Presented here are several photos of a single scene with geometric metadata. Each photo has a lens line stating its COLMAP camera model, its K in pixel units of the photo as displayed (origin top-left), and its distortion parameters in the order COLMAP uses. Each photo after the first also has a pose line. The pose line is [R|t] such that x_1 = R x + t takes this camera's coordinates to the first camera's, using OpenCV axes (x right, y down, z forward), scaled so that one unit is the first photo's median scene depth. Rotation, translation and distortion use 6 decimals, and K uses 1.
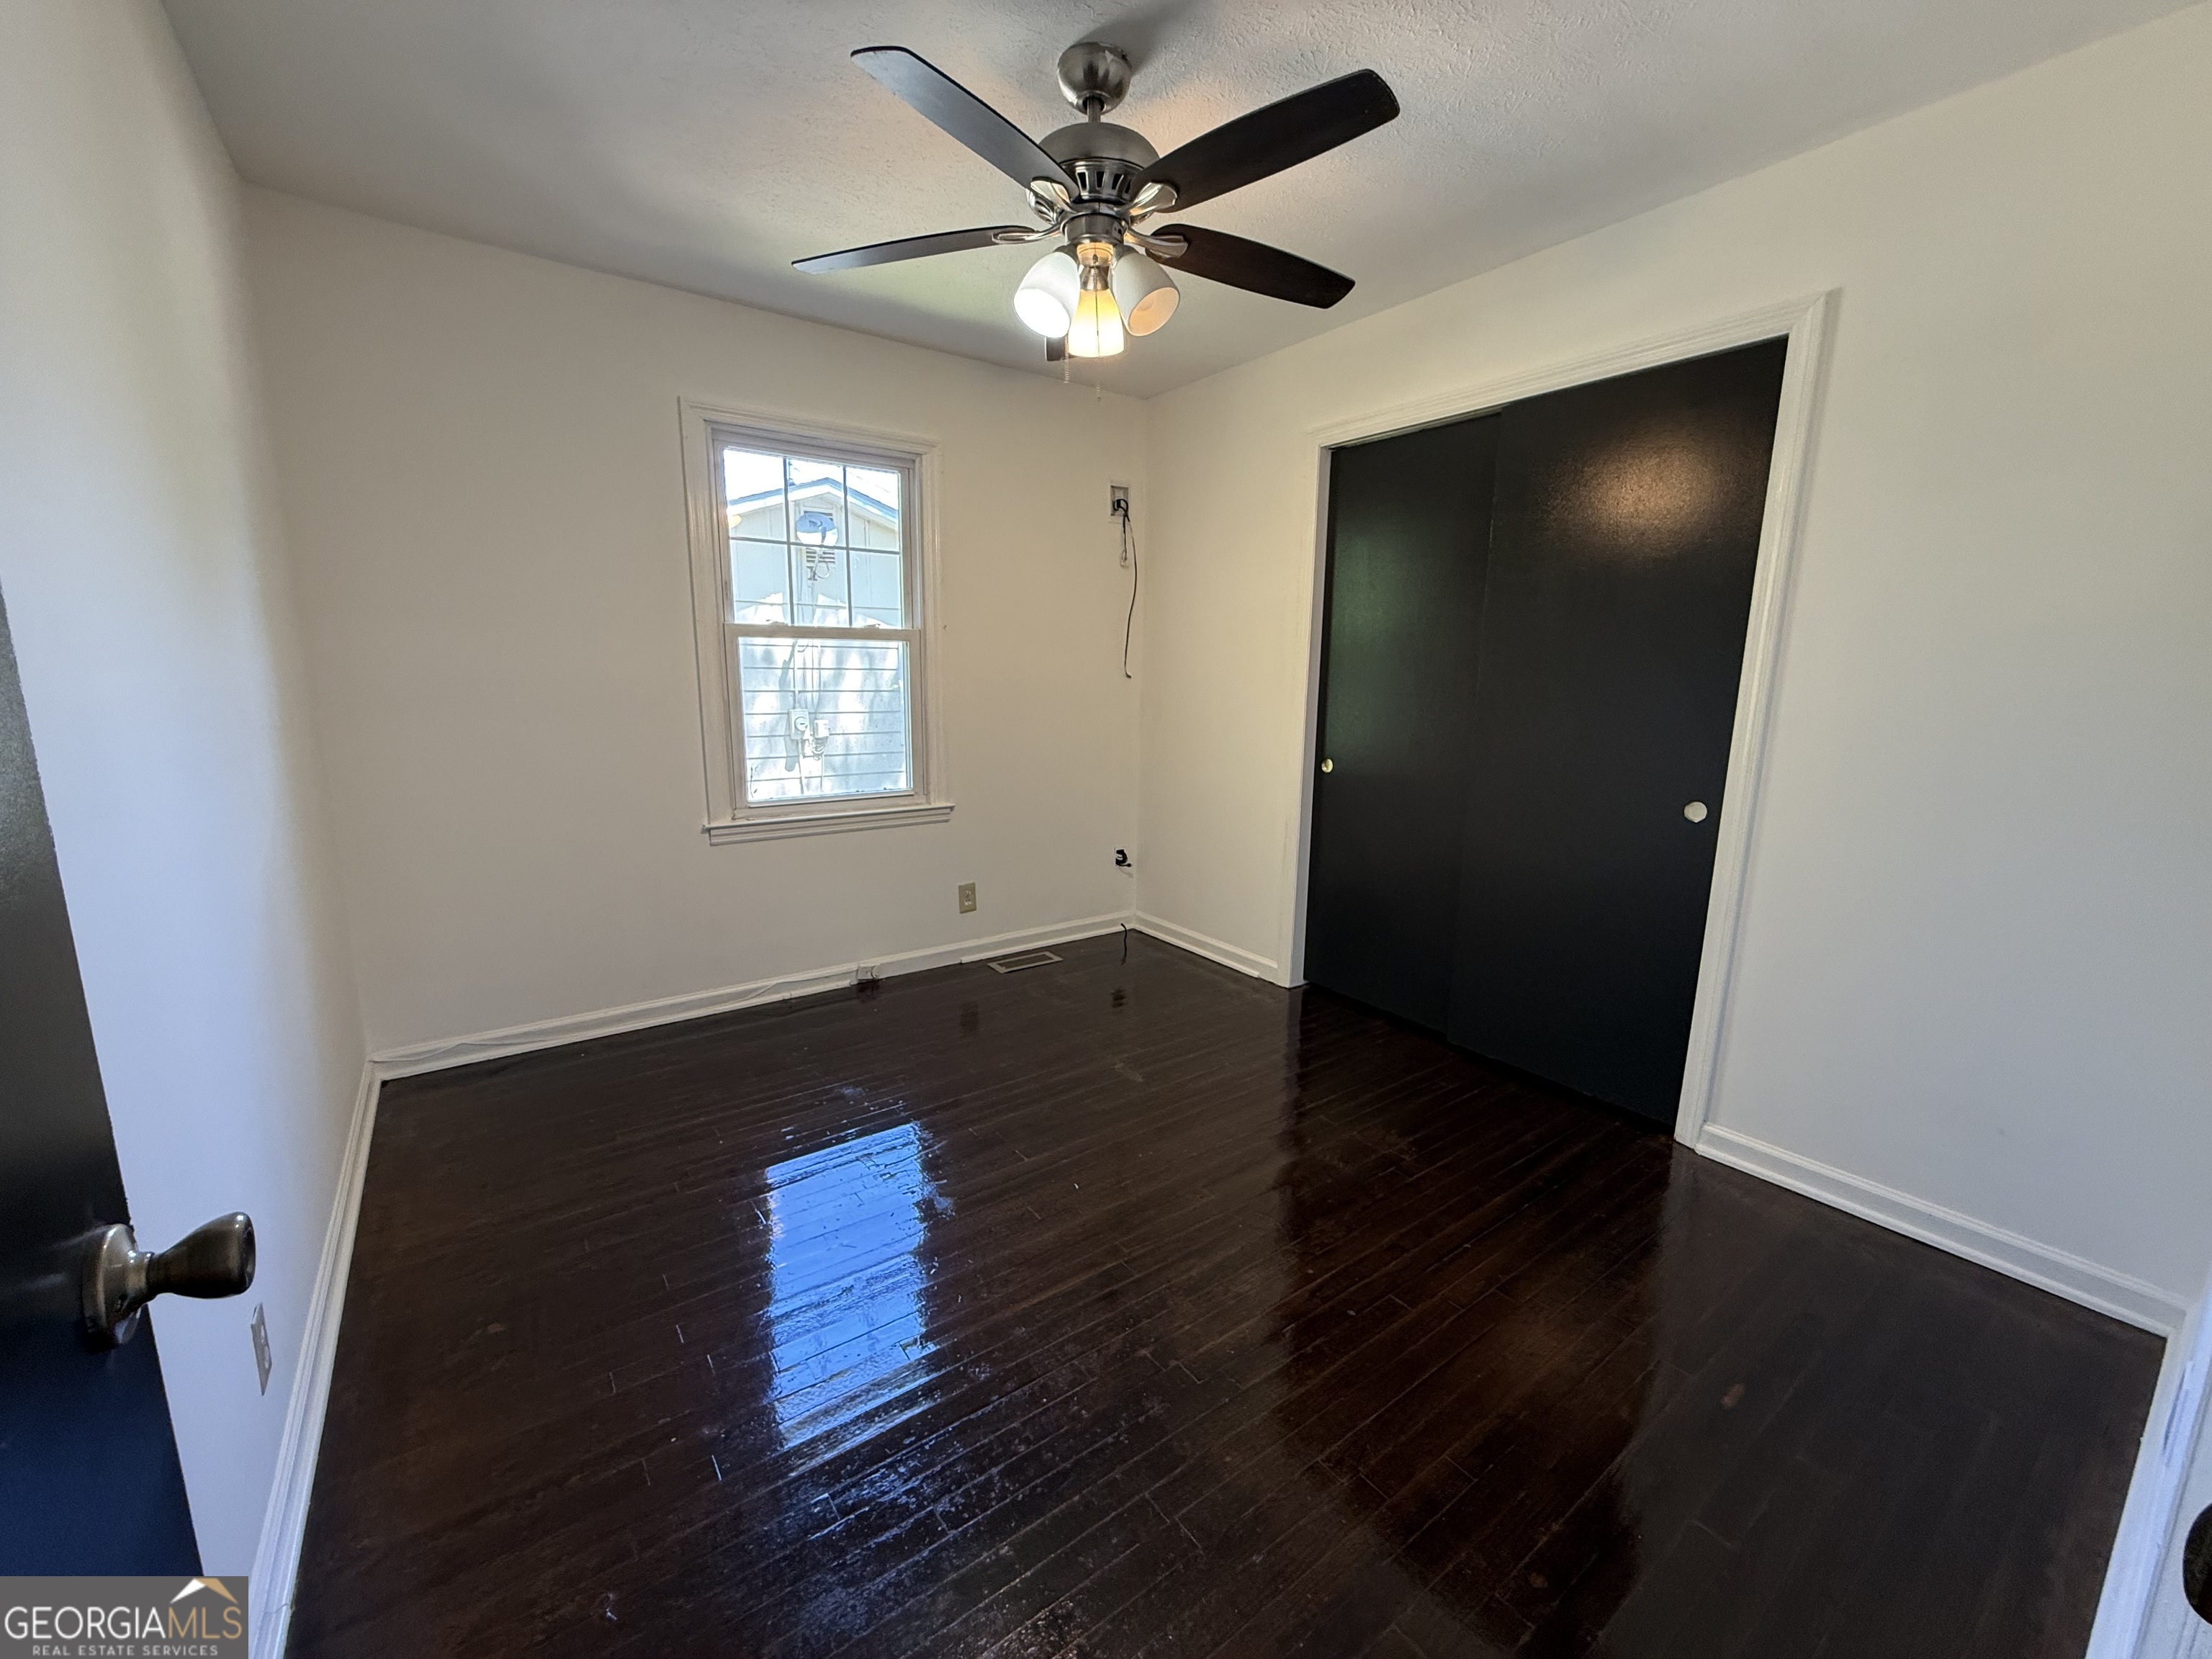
lens RADIAL K [[898.0, 0, 1108.5], [0, 898.0, 826.4], [0, 0, 1]] dist [0.015556, -0.000087]
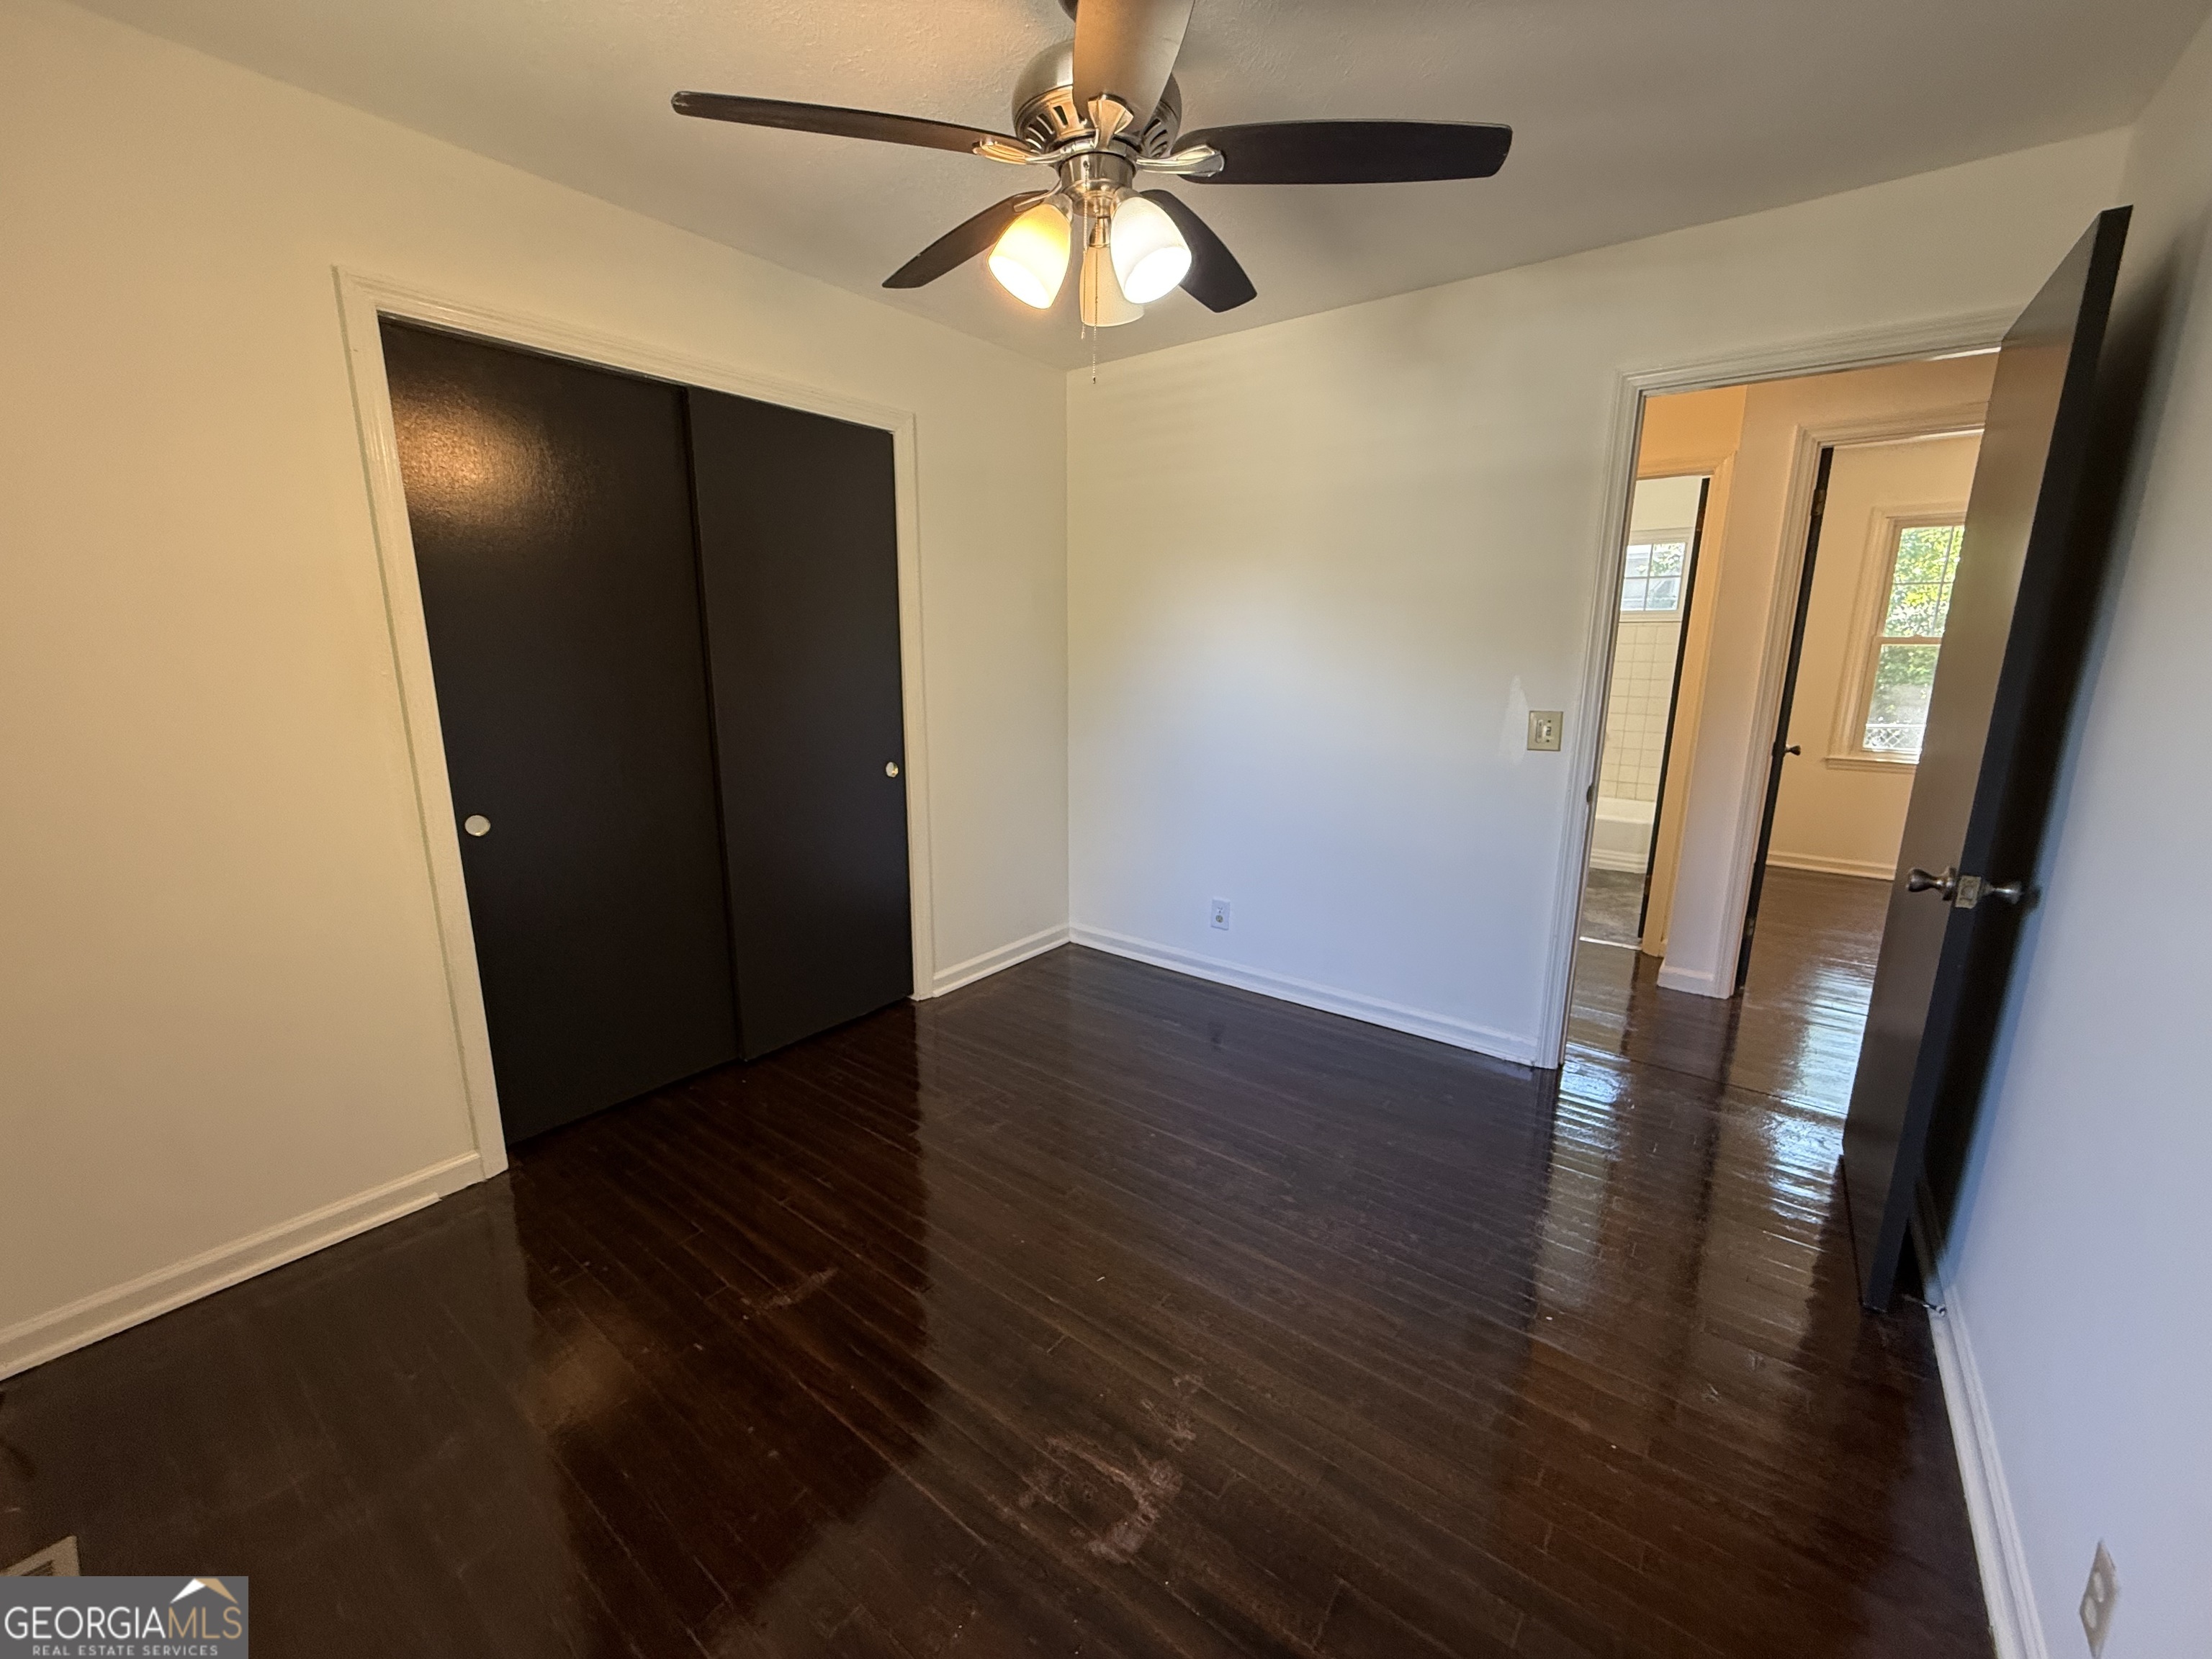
lens RADIAL K [[880.5, 0, 1101.8], [0, 880.5, 829.8], [0, 0, 1]] dist [-0.000125, -0.000069]
pose [[-0.280621, -0.215150, 0.935394, -0.696654], [0.162109, 0.949929, 0.267126, -0.232312], [-0.946030, 0.226597, -0.231692, 1.022668]]
